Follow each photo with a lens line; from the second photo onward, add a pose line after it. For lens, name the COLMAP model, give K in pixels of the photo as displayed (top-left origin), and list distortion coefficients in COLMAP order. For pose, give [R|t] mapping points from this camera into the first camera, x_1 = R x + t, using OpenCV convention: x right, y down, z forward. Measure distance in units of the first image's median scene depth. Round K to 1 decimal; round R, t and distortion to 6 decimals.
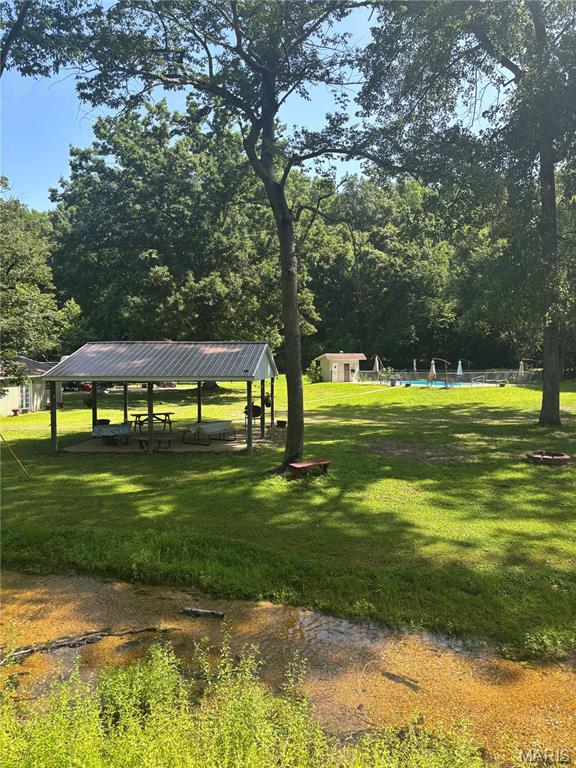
lens RADIAL K [[586.5, 0, 285.8], [0, 586.5, 385.2], [0, 0, 1]] dist [0.072451, -0.071685]
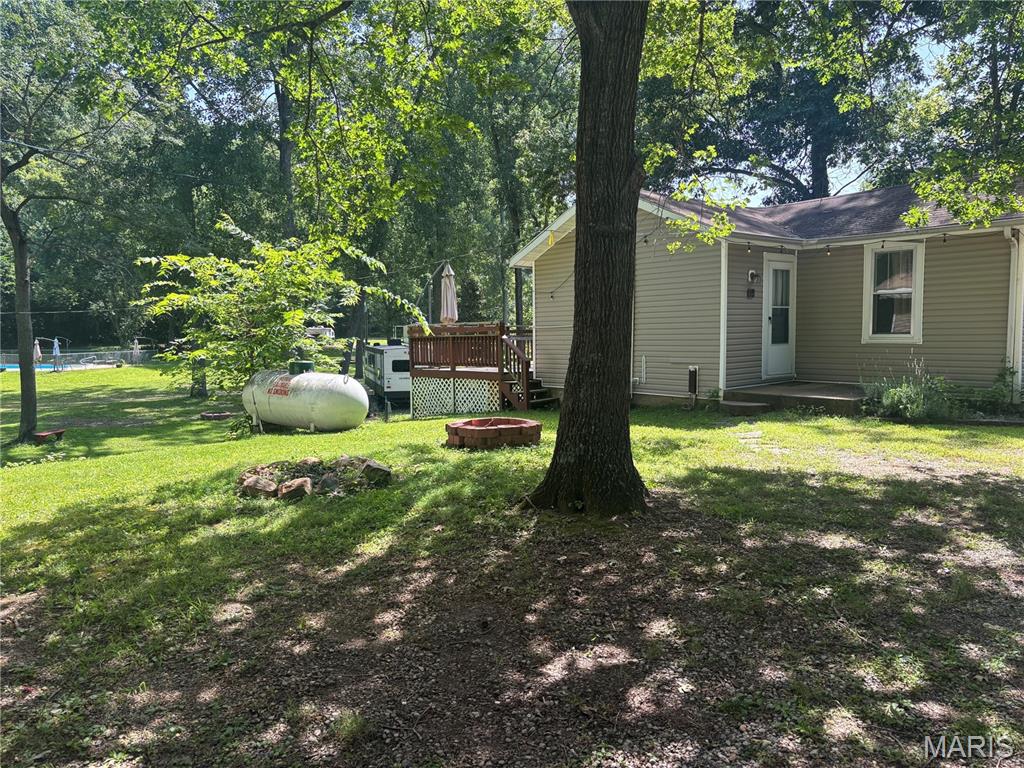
lens RADIAL K [[782.0, 0, 519.6], [0, 782.0, 387.8], [0, 0, 1]] dist [0.072451, -0.071685]
pose [[0.628911, -0.056877, 0.775394, -0.444344], [0.033094, 0.998375, 0.046390, -0.005512], [-0.776772, -0.003515, 0.629772, -0.596214]]
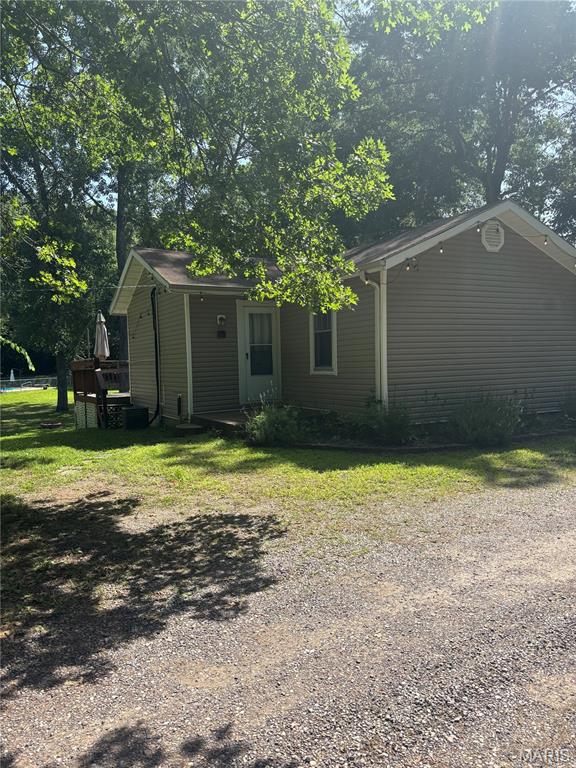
lens RADIAL K [[586.5, 0, 287.1], [0, 586.5, 388.6], [0, 0, 1]] dist [0.072451, -0.071685]
pose [[0.761045, -0.045609, 0.647094, -0.179130], [0.043930, 0.998859, 0.018737, -0.001287], [-0.647210, 0.014167, 0.762180, -0.796380]]
